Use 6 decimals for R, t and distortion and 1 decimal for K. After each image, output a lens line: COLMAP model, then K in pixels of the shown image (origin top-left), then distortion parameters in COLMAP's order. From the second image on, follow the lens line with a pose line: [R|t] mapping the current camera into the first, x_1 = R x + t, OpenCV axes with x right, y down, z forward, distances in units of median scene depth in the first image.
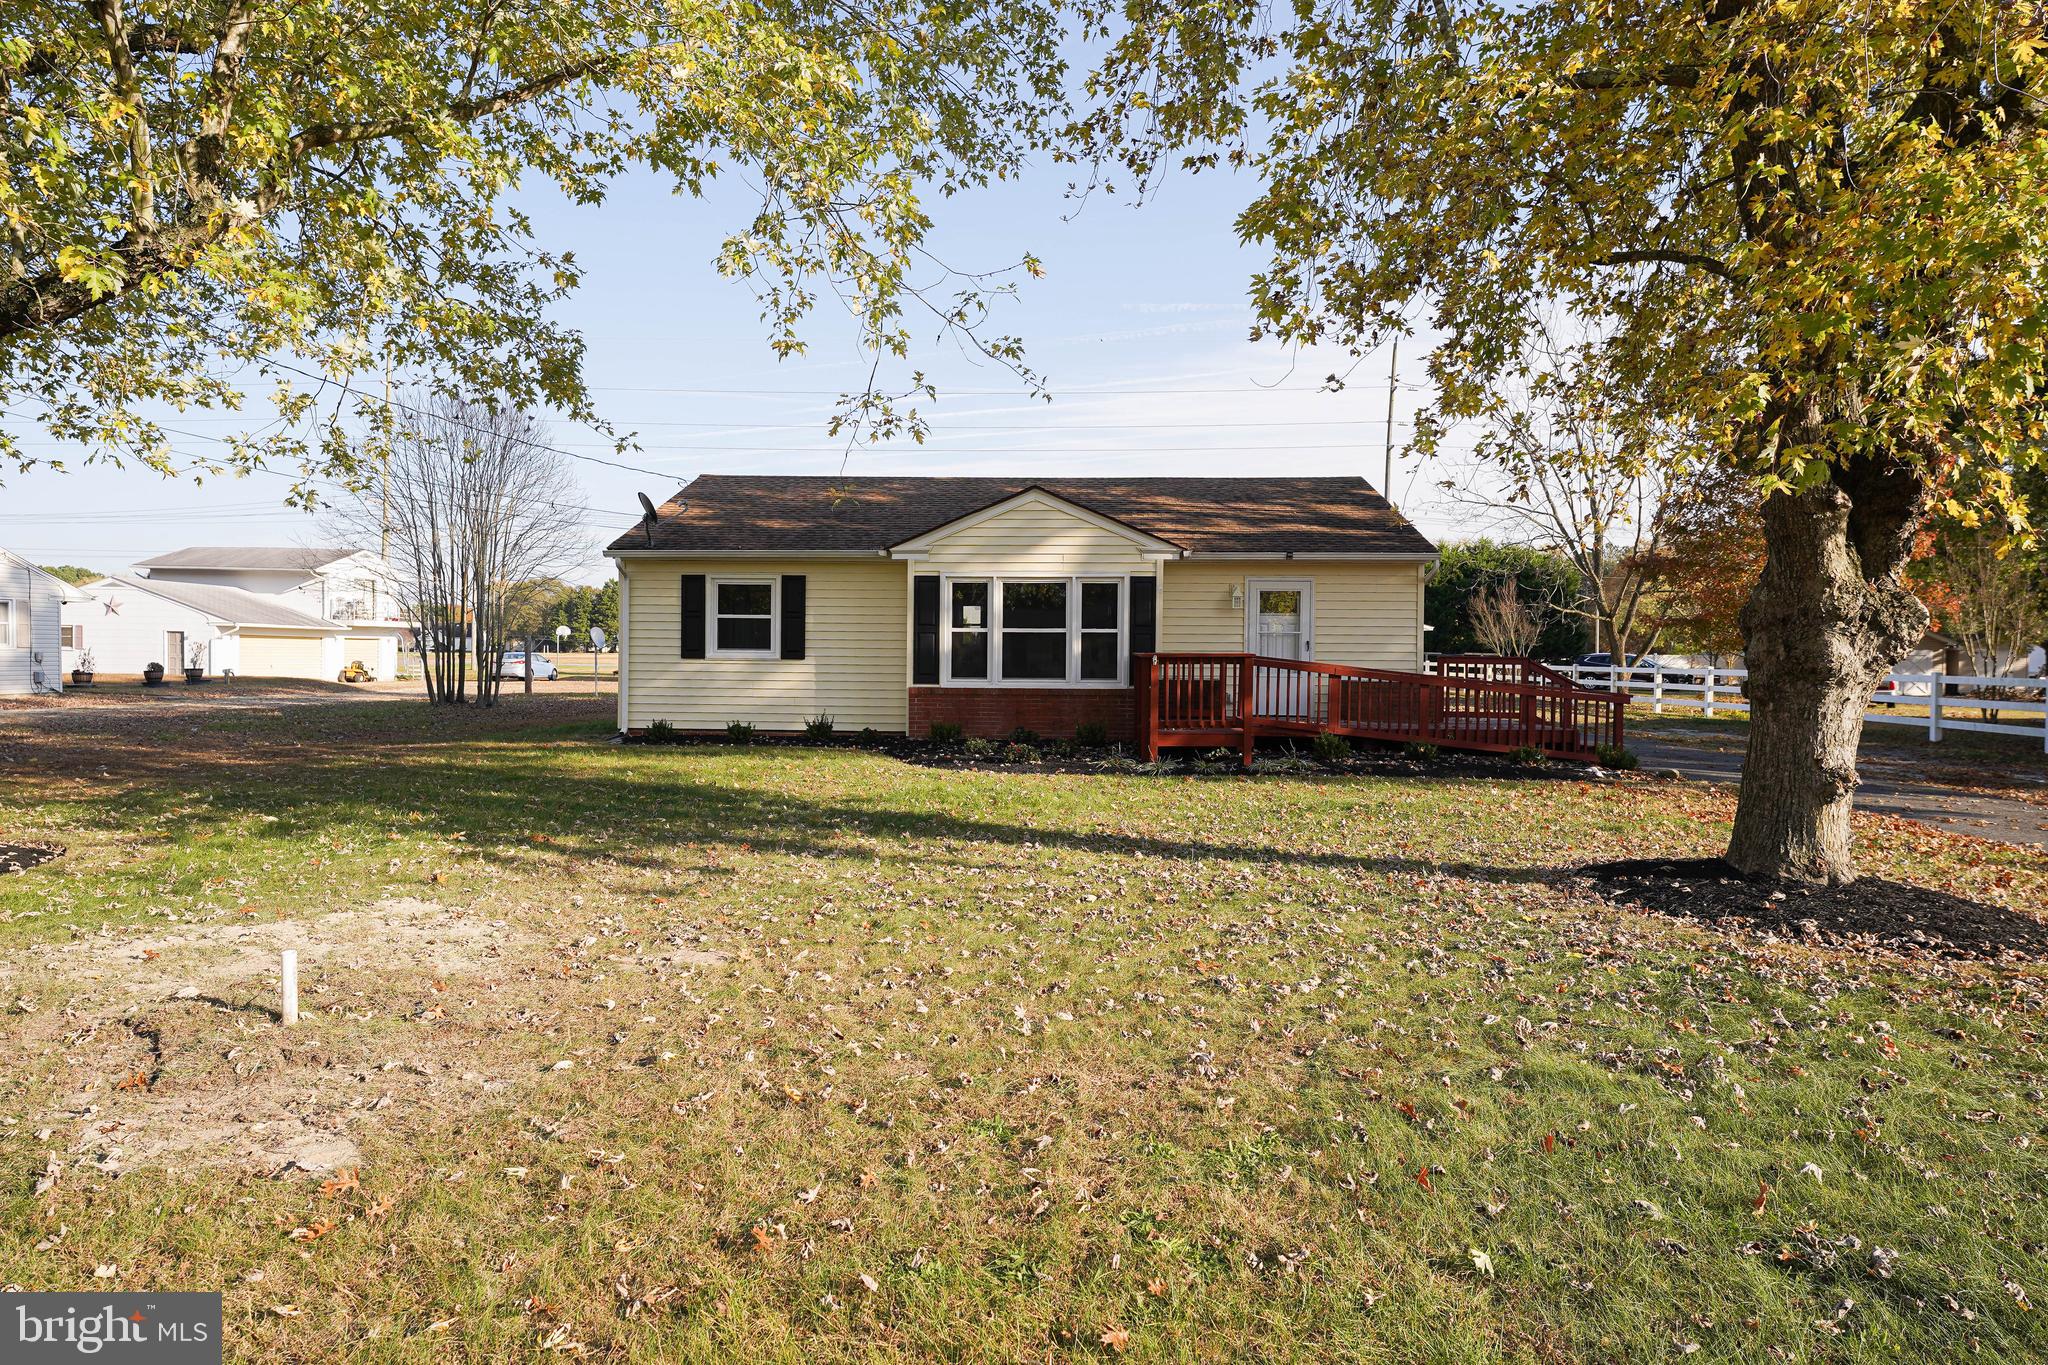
lens RADIAL K [[1113.3, 0, 1030.0], [0, 1113.3, 697.3], [0, 0, 1]] dist [0.006484, 0.000217]
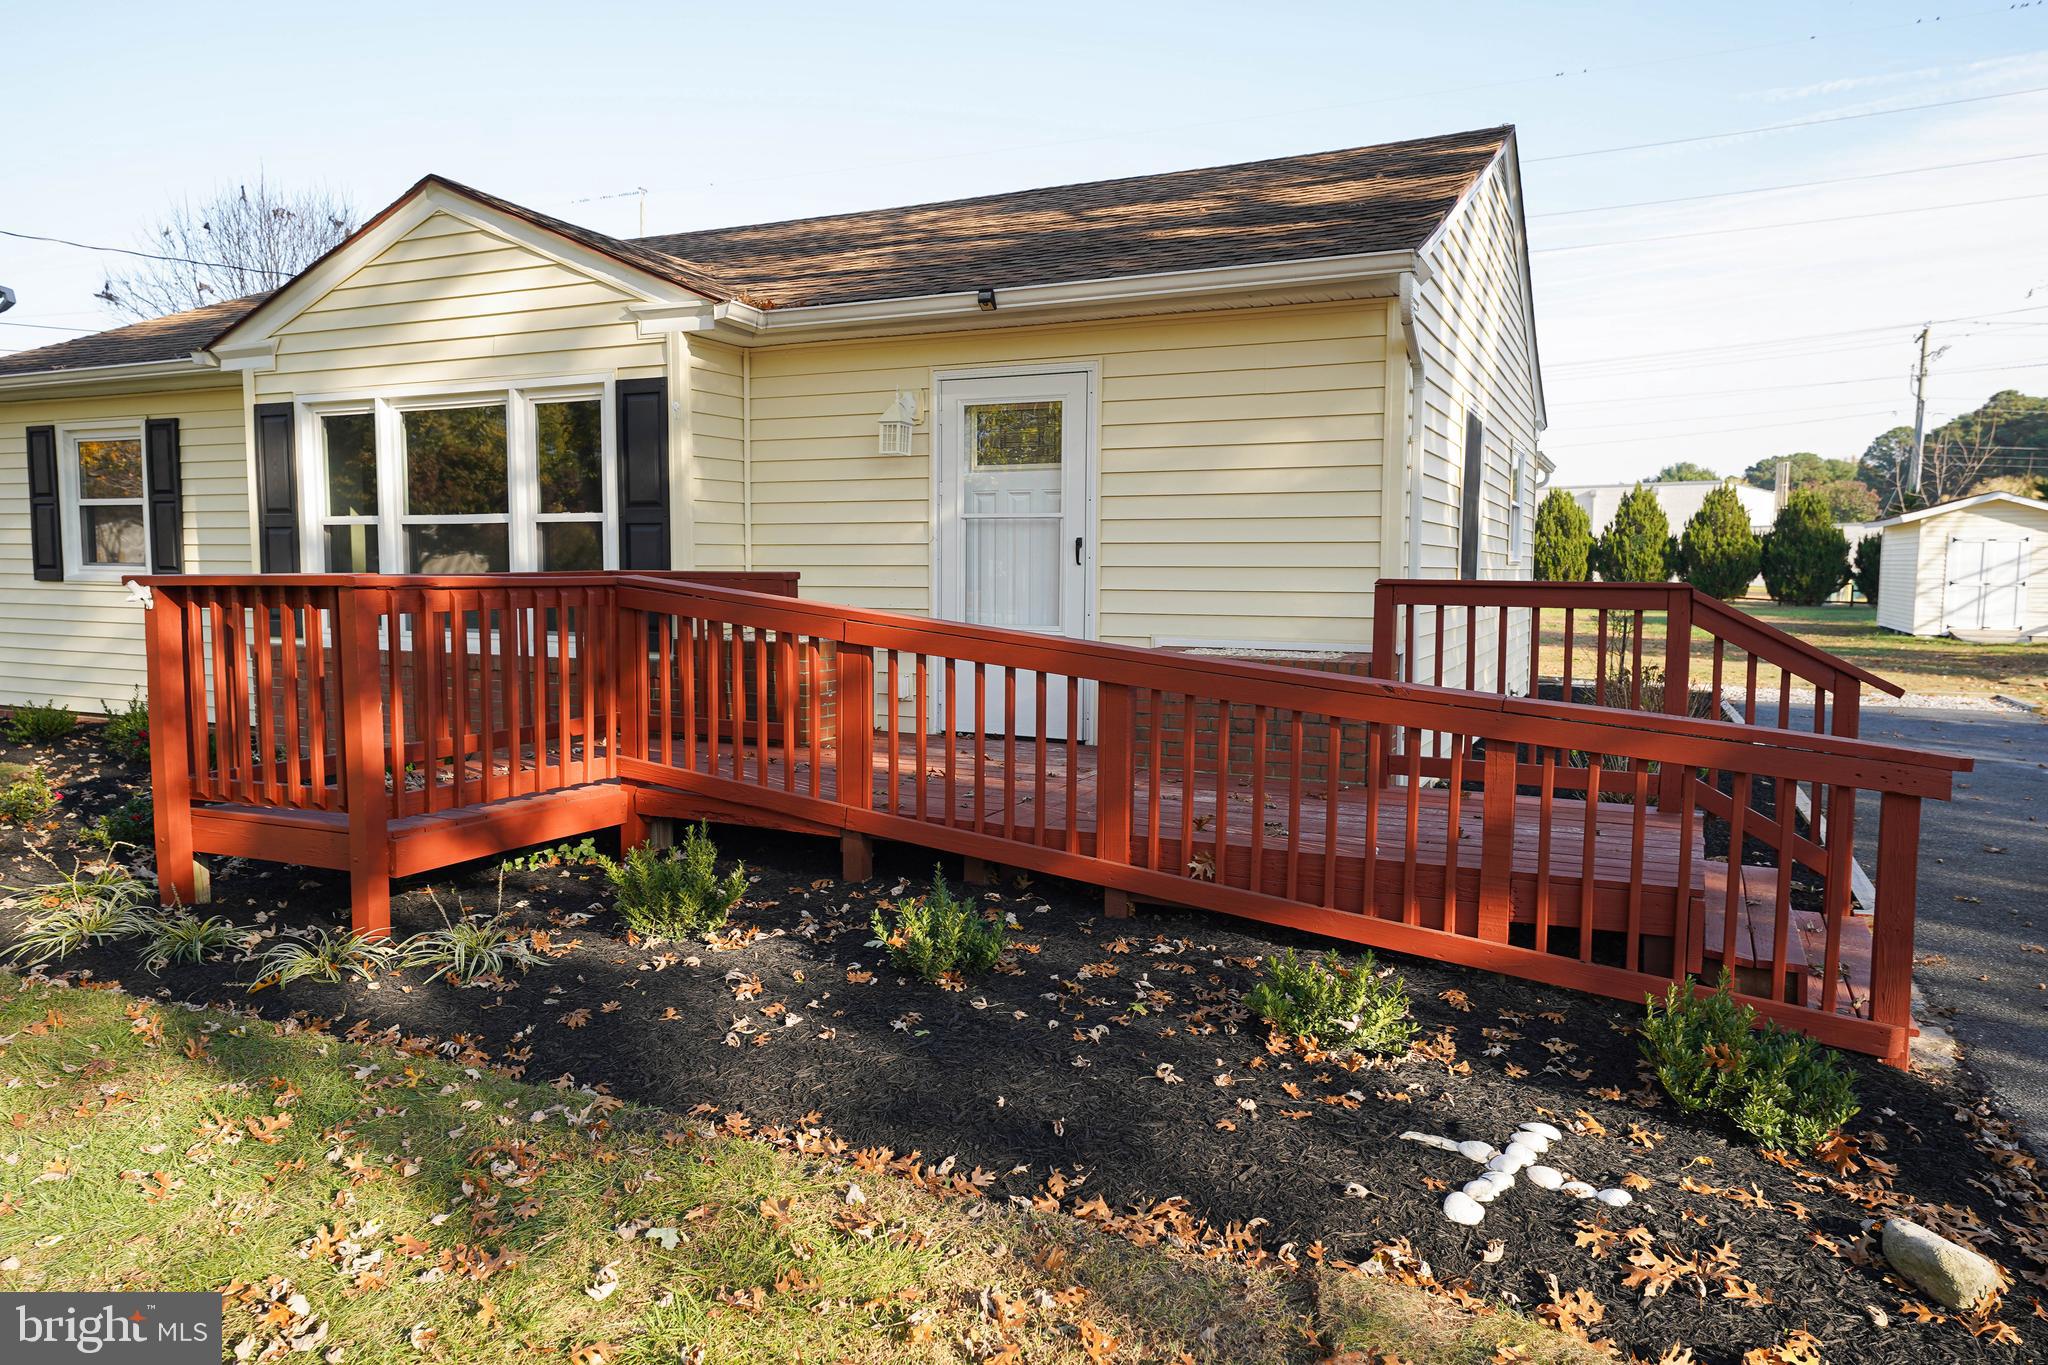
lens RADIAL K [[1338.4, 0, 1022.9], [0, 1338.4, 676.4], [0, 0, 1]] dist [0.020244, 0.000536]
pose [[0.924898, 0.029478, -0.379072, 0.402257], [-0.015193, 0.999059, 0.040623, -0.022972], [0.379913, -0.031813, 0.924475, 0.587840]]
